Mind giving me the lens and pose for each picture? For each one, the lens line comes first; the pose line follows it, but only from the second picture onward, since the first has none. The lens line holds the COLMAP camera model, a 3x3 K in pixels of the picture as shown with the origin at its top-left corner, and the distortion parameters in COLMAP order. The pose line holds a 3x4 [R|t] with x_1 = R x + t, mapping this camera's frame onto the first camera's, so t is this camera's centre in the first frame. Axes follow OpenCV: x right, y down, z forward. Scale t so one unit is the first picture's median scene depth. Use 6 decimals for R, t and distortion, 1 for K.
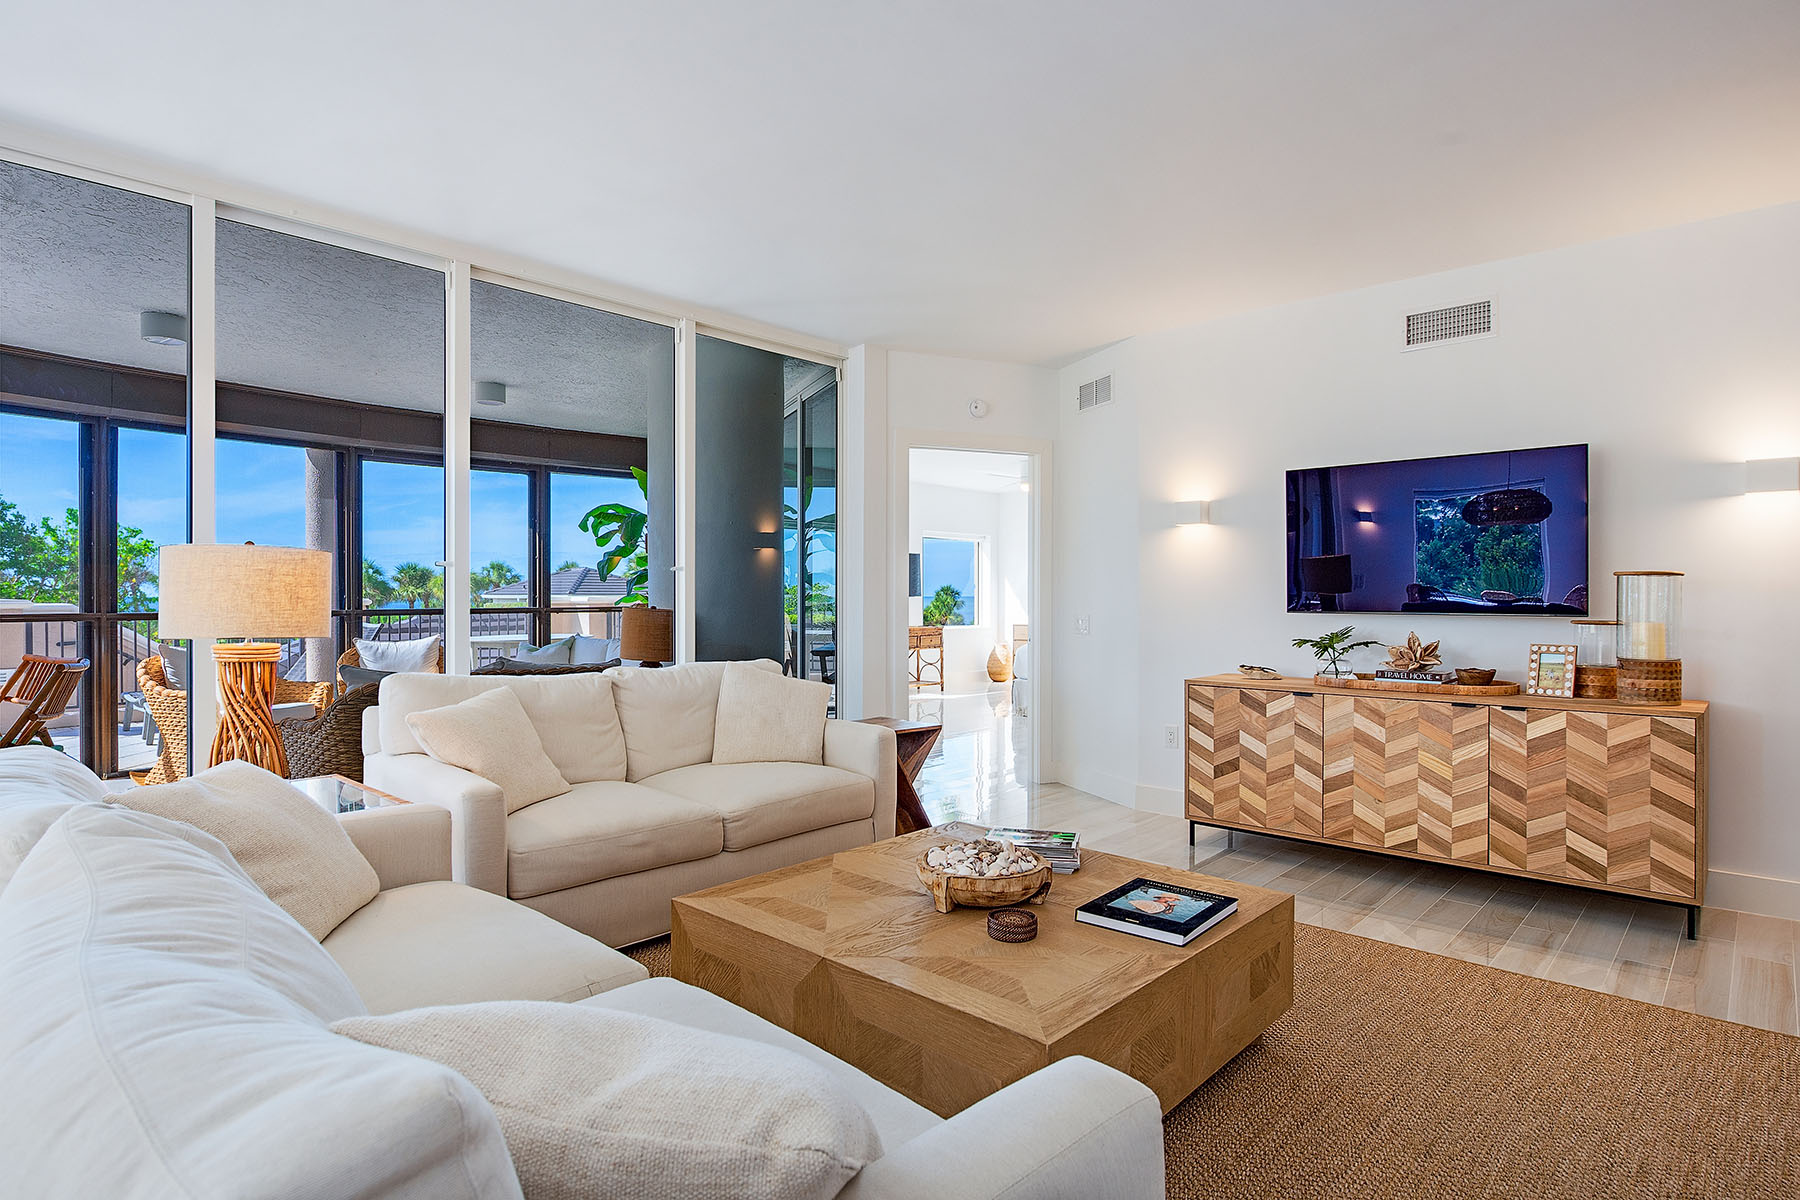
lens RADIAL K [[953.2, 0, 900.7], [0, 953.2, 600.0], [0, 0, 1]] dist [0.001372, 0.000216]
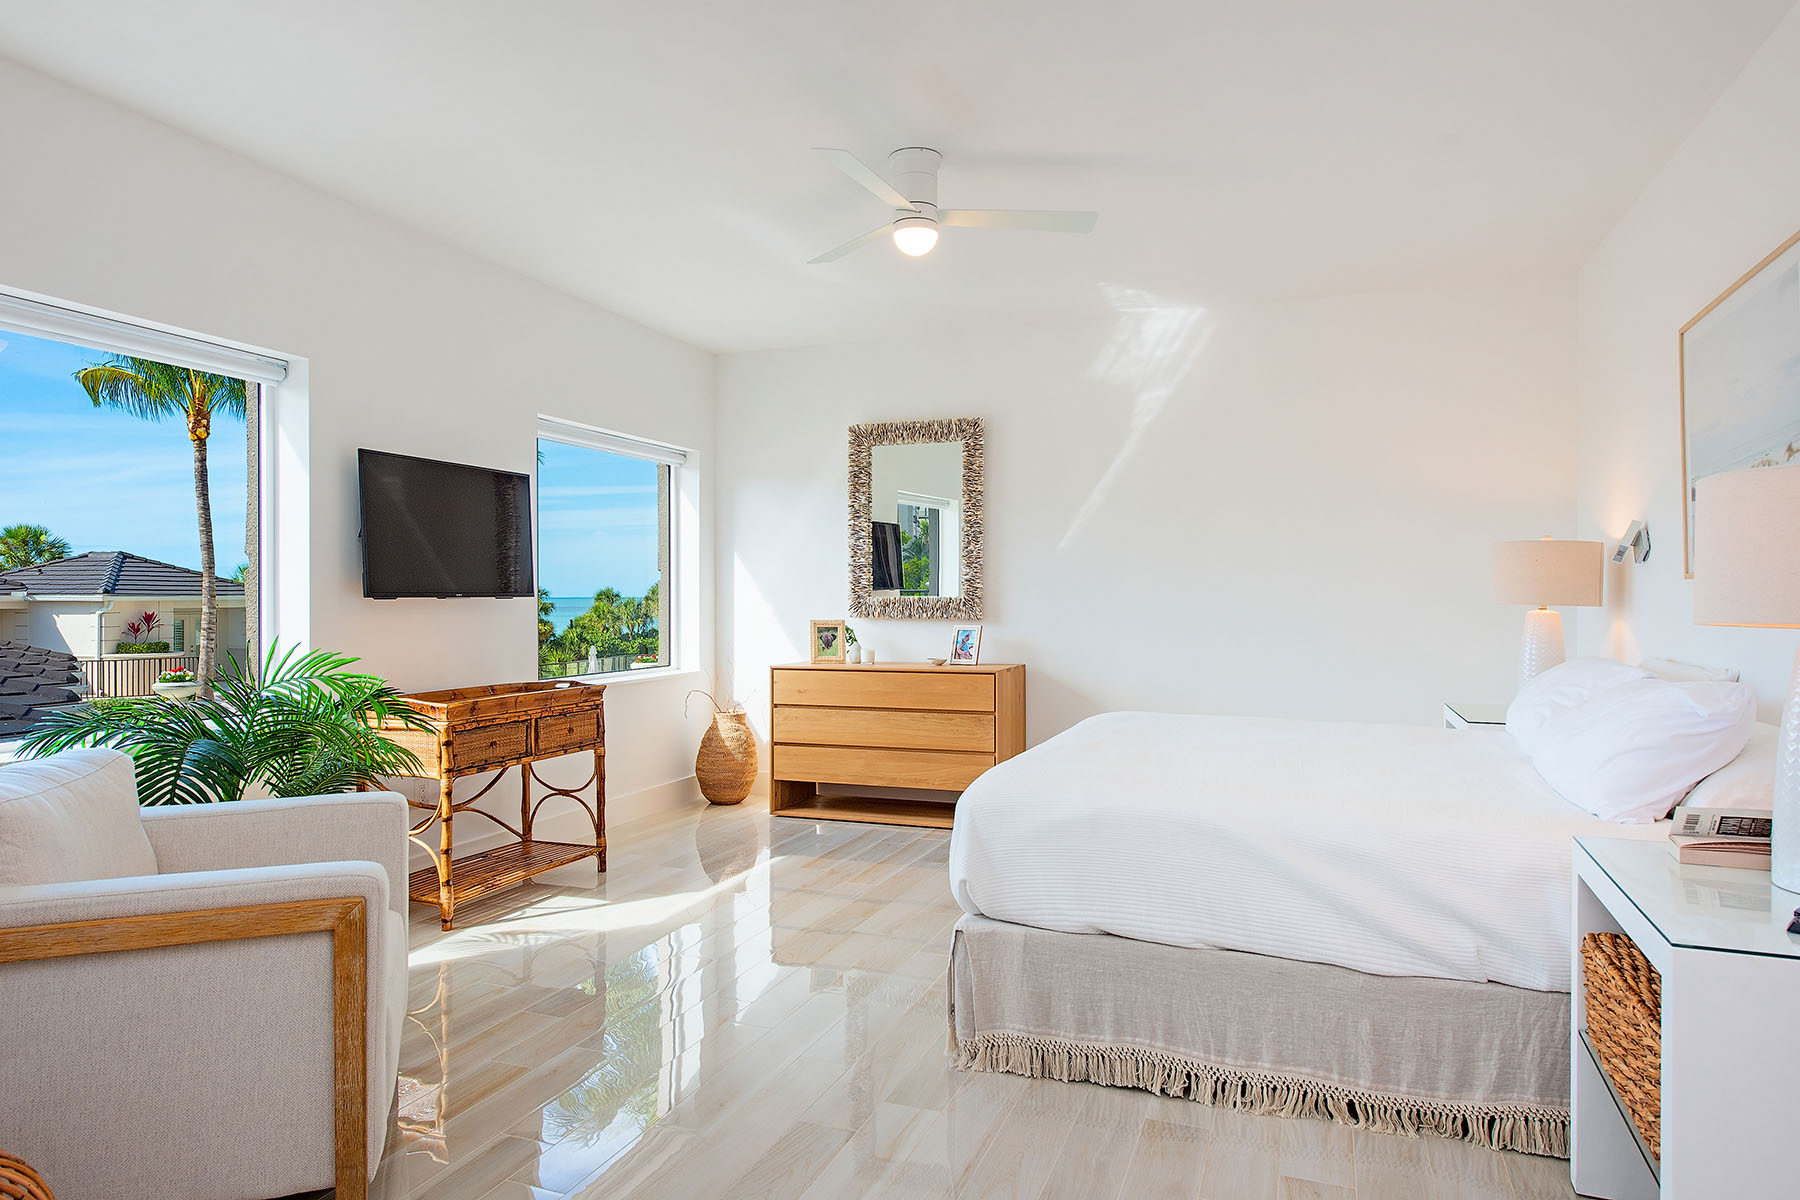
lens RADIAL K [[1124.9, 0, 901.7], [0, 1124.9, 598.5], [0, 0, 1]] dist [0.001379, 0.002140]
pose [[0.933167, 0.000033, 0.359443, -0.001298], [-0.000845, 0.999997, 0.002104, -0.004313], [-0.359442, -0.002267, 0.933165, 0.580020]]
